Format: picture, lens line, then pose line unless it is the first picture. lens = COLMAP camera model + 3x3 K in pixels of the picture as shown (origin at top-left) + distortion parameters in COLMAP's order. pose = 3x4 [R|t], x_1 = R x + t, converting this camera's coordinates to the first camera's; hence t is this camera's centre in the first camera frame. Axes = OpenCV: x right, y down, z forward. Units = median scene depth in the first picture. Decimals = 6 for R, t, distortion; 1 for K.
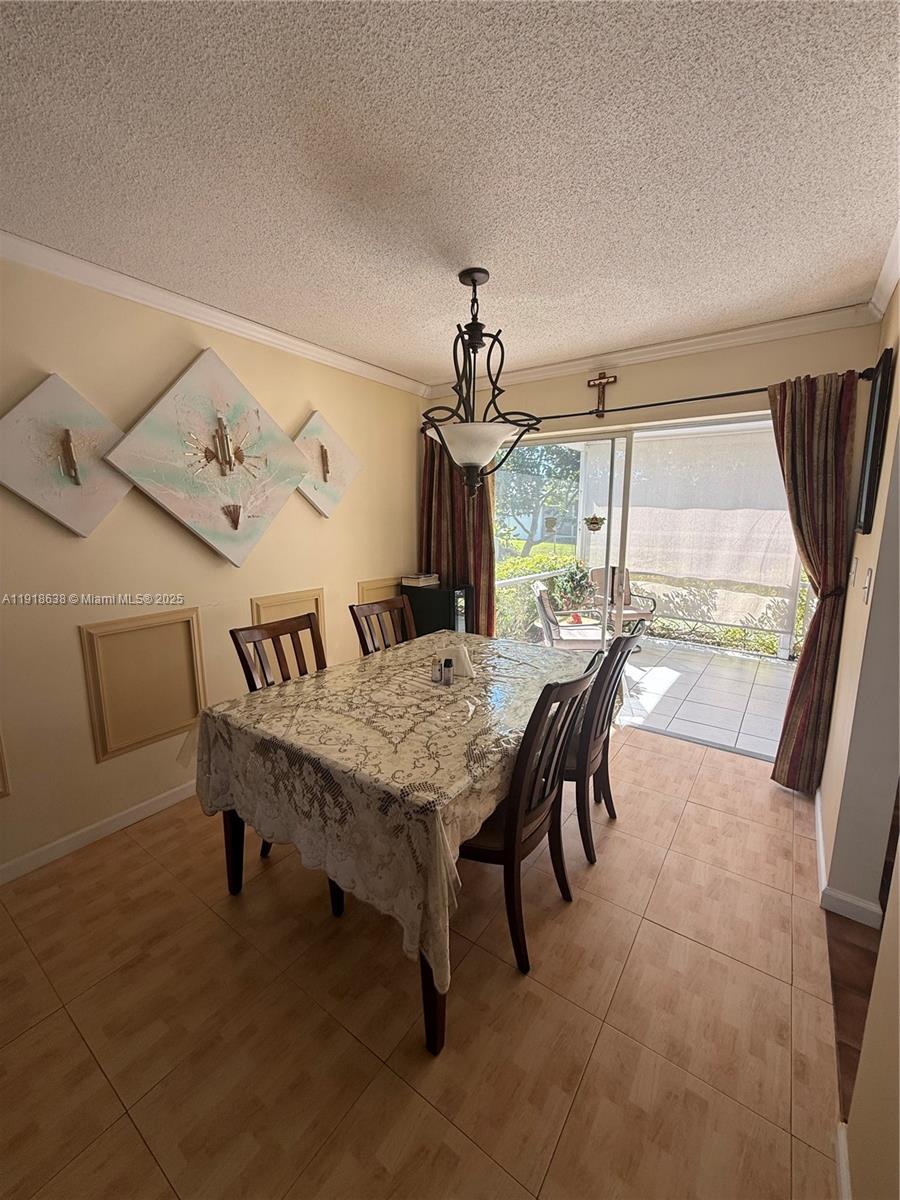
lens RADIAL K [[479.7, 0, 454.2], [0, 479.7, 596.4], [0, 0, 1]] dist [-0.002027, 0.000688]
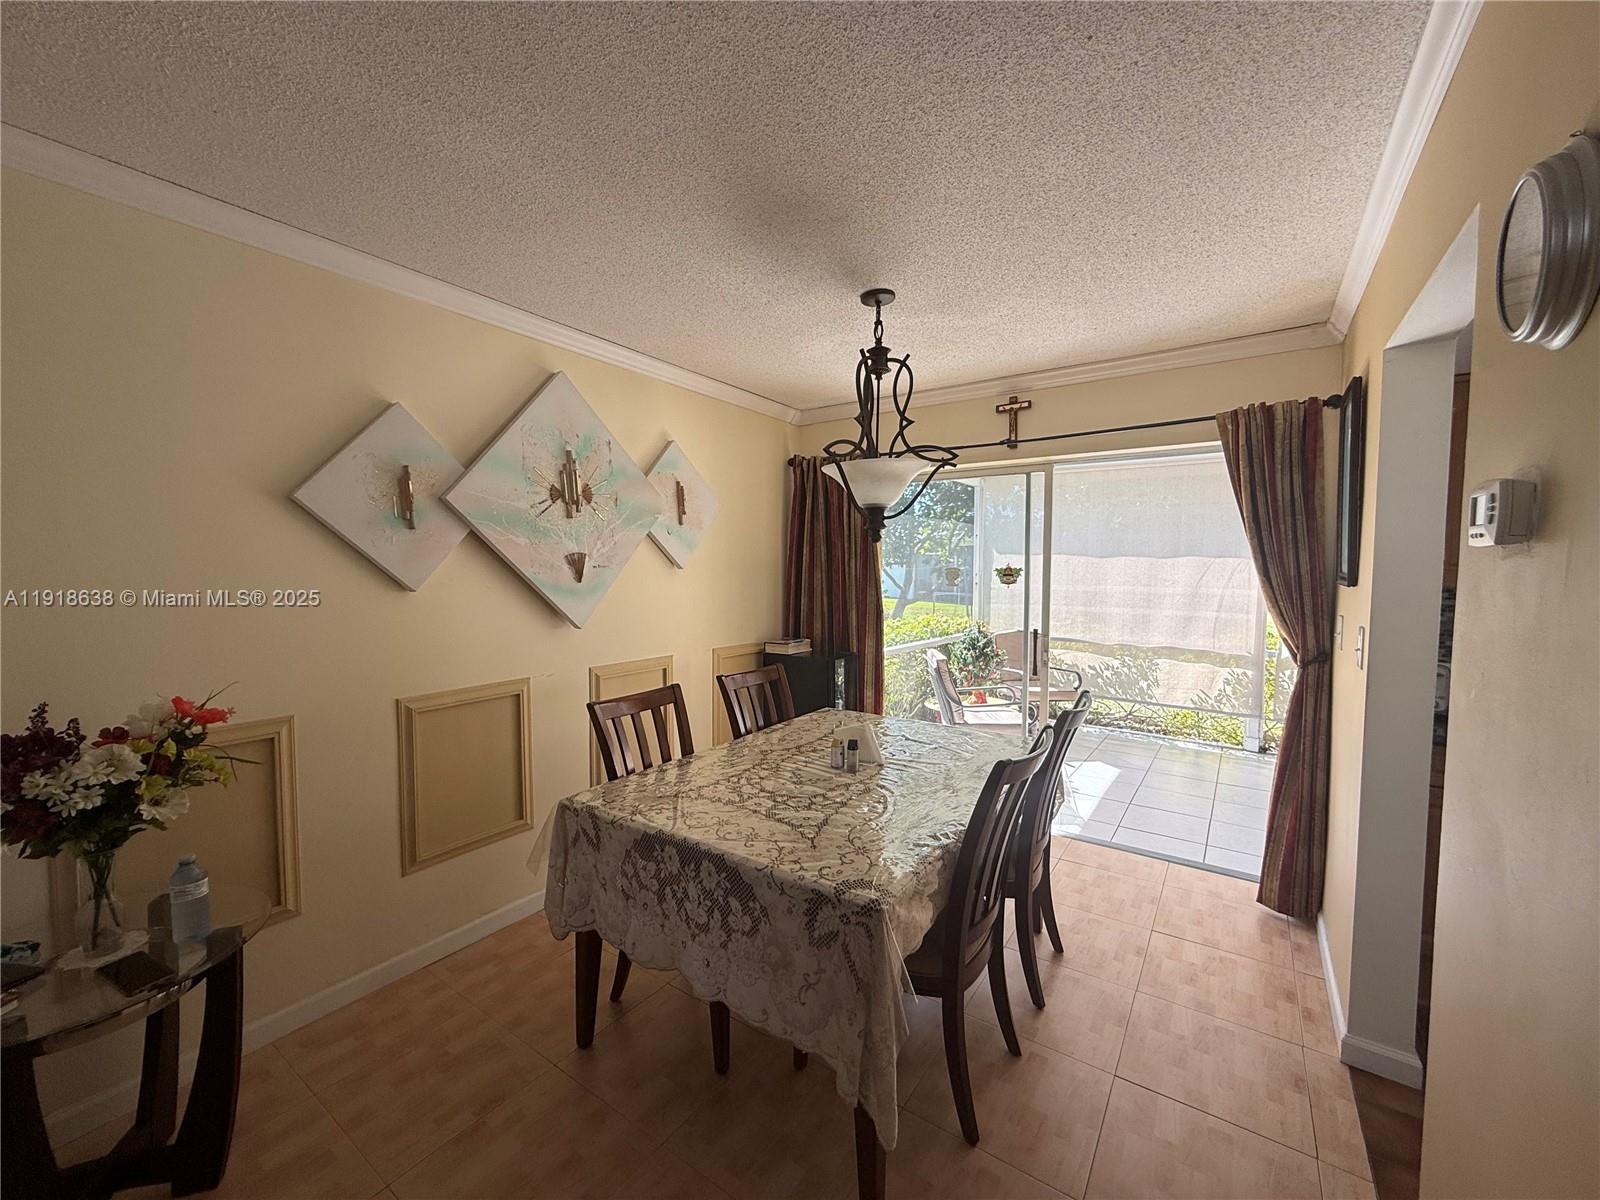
lens RADIAL K [[639.6, 0, 797.3], [0, 639.6, 600.3], [0, 0, 1]] dist [-0.002027, 0.000688]
pose [[0.999998, -0.000327, 0.001885, -0.101486], [0.000539, 0.993517, -0.113683, 0.018003], [-0.001836, 0.113684, 0.993515, -0.095541]]
